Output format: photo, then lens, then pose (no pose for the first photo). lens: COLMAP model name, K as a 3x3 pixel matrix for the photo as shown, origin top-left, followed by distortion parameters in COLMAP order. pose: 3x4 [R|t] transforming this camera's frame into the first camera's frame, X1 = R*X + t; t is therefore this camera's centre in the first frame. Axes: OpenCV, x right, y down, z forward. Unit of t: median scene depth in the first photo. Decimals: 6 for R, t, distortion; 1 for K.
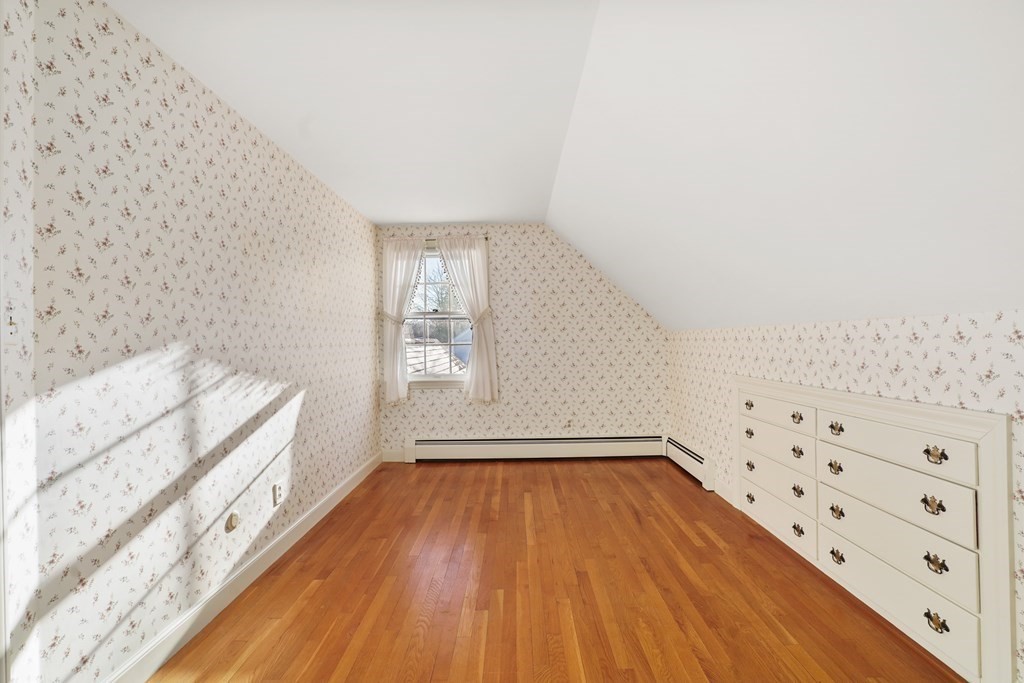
lens RADIAL K [[482.4, 0, 514.4], [0, 482.4, 346.5], [0, 0, 1]] dist [-0.068200, 0.027959]
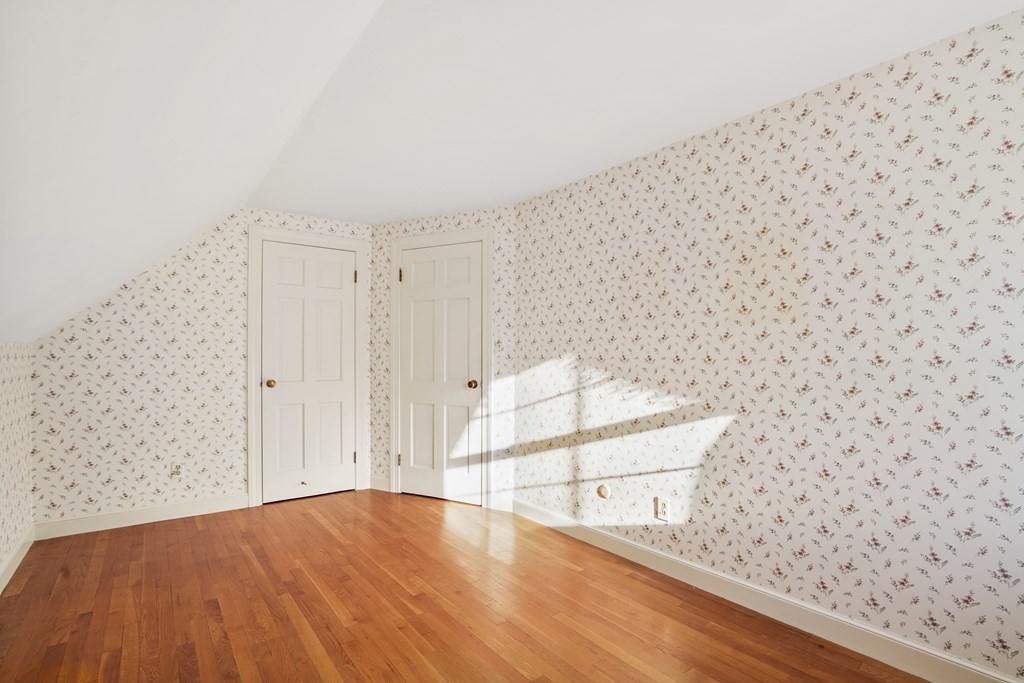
lens RADIAL K [[482.4, 0, 514.4], [0, 482.4, 346.5], [0, 0, 1]] dist [-0.068200, 0.027959]
pose [[-0.785131, 0.021708, -0.618949, 0.435149], [0.017165, 0.999764, 0.013289, -0.056013], [0.619092, -0.000191, -0.785319, 2.009850]]
